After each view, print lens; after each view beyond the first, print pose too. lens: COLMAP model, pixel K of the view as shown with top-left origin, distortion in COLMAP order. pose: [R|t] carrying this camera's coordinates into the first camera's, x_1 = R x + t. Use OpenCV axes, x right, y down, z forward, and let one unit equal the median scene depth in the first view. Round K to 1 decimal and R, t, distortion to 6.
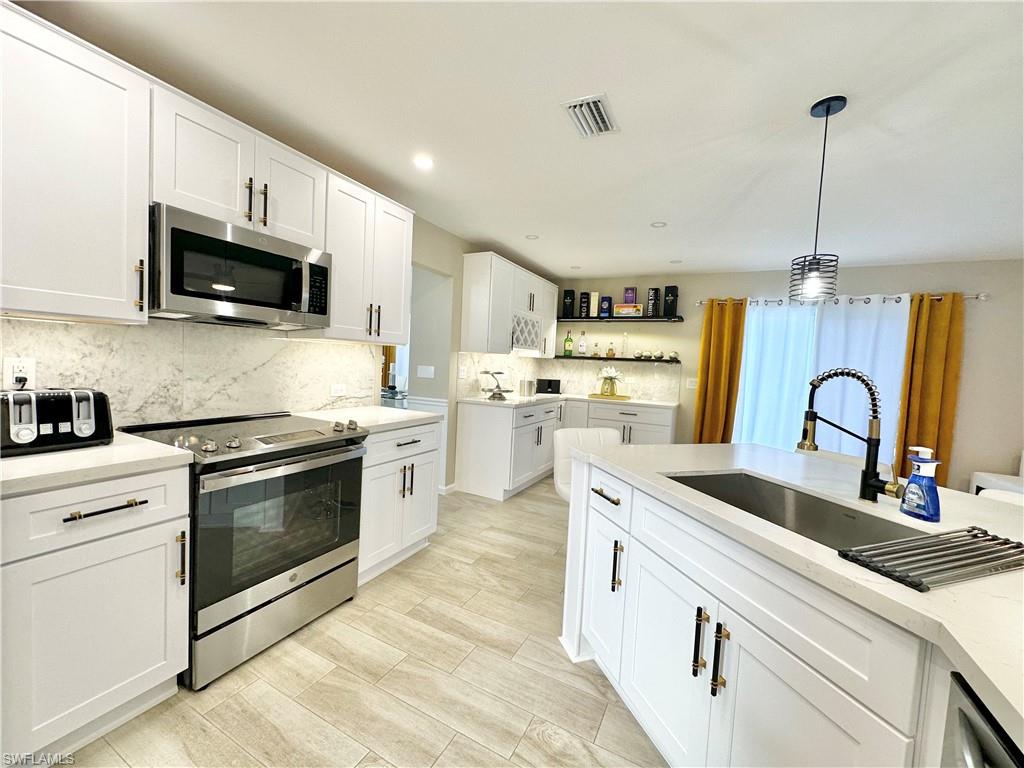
lens RADIAL K [[408.5, 0, 512.0], [0, 408.5, 384.0], [0, 0, 1]] dist [-0.001882, 0.000184]
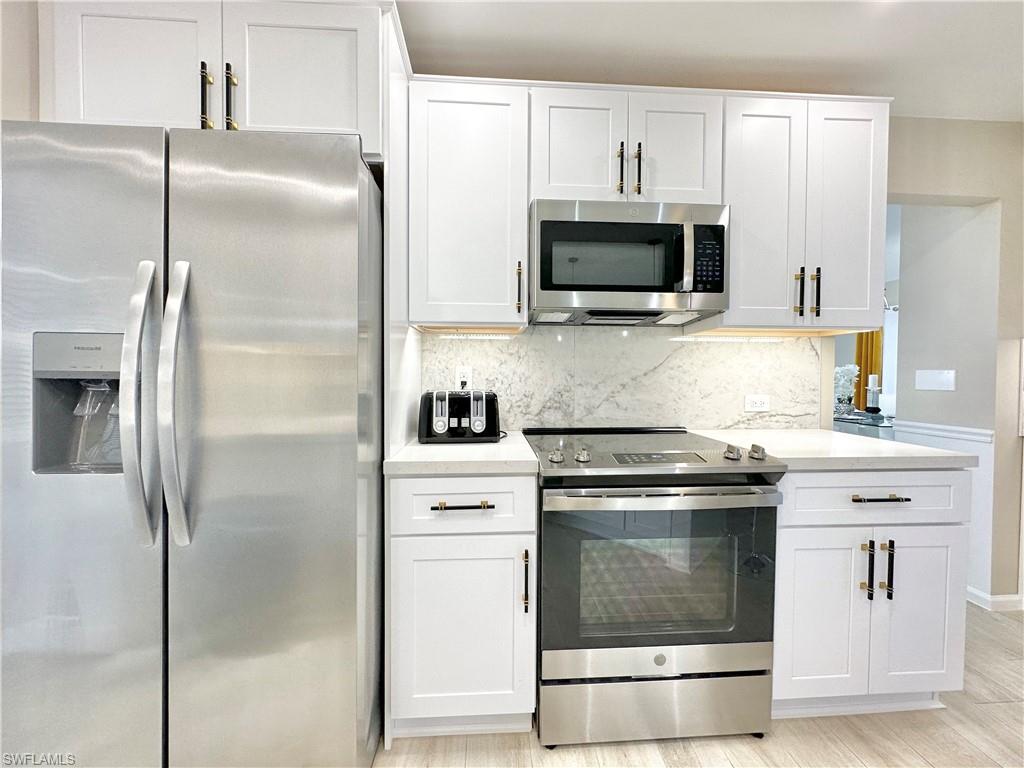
lens RADIAL K [[408.5, 0, 512.0], [0, 408.5, 384.0], [0, 0, 1]] dist [-0.001882, 0.000184]
pose [[0.516091, -0.028186, -0.856070, -0.036073], [-0.023039, 0.998640, -0.046769, 0.026662], [0.856224, 0.043860, 0.514740, 0.280400]]
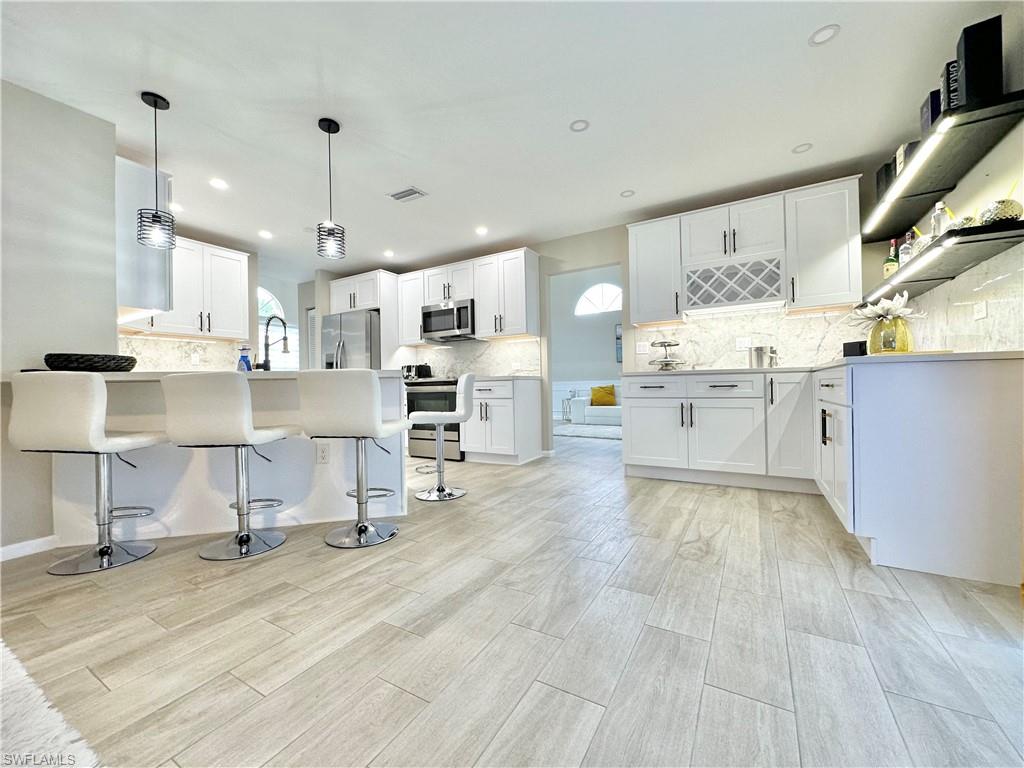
lens RADIAL K [[408.5, 0, 512.0], [0, 408.5, 384.0], [0, 0, 1]] dist [-0.001882, 0.000184]
pose [[-0.055102, -0.053495, -0.997047, 1.420343], [-0.032908, 0.998119, -0.051734, 0.195862], [0.997938, 0.029960, -0.056759, 1.165339]]
